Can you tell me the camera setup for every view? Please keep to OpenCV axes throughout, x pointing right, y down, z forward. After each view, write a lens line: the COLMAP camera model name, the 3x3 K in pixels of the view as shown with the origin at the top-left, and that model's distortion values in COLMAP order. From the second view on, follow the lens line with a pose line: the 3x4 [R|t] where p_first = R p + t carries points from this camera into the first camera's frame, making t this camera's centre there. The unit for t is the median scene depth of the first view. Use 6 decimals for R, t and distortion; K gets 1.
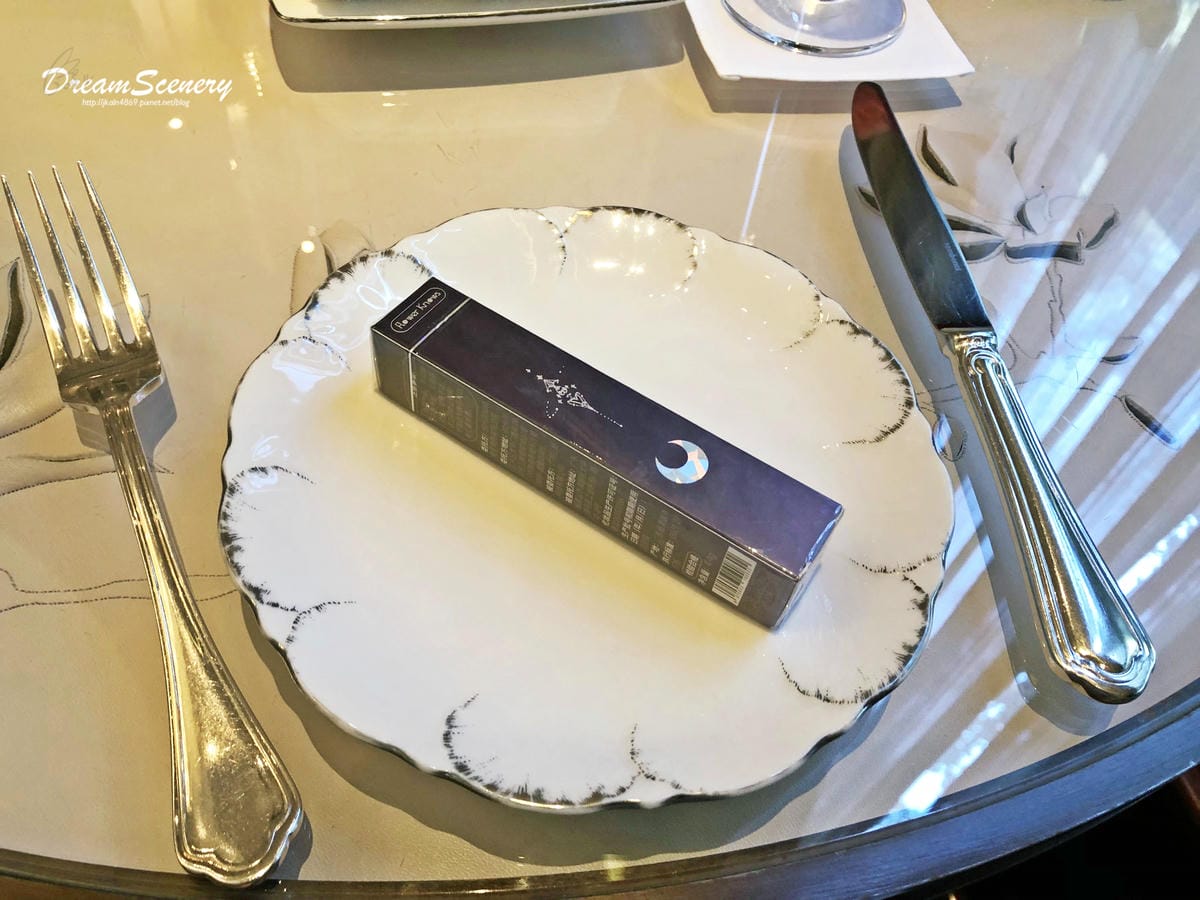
lens RADIAL K [[993.6, 0, 599.2], [0, 993.6, 451.3], [0, 0, 1]] dist [0.036230, -0.043438]
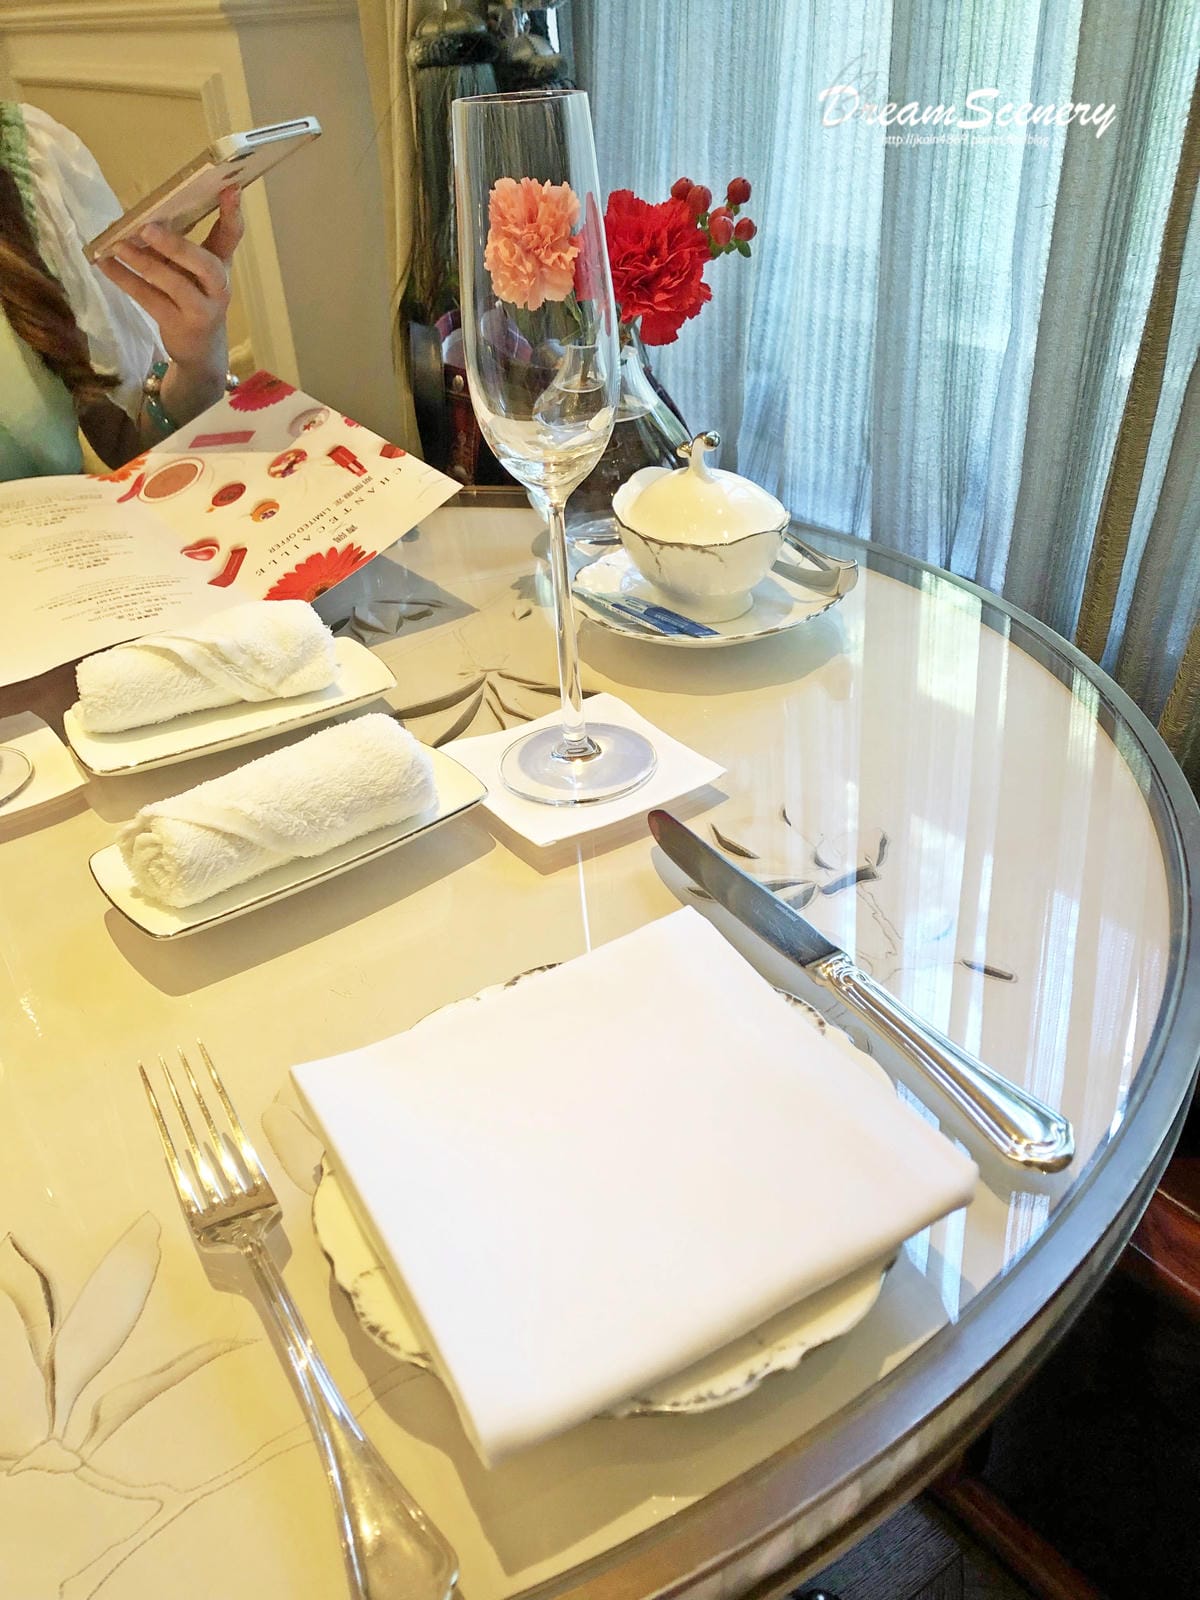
lens RADIAL K [[1324.8, 0, 600.2], [0, 1324.8, 801.8], [0, 0, 1]] dist [0.036230, -0.043438]
pose [[0.904382, -0.334314, 0.265192, -0.216763], [0.409361, 0.855170, -0.317974, 0.104183], [-0.120482, 0.396129, 0.910256, -0.455318]]
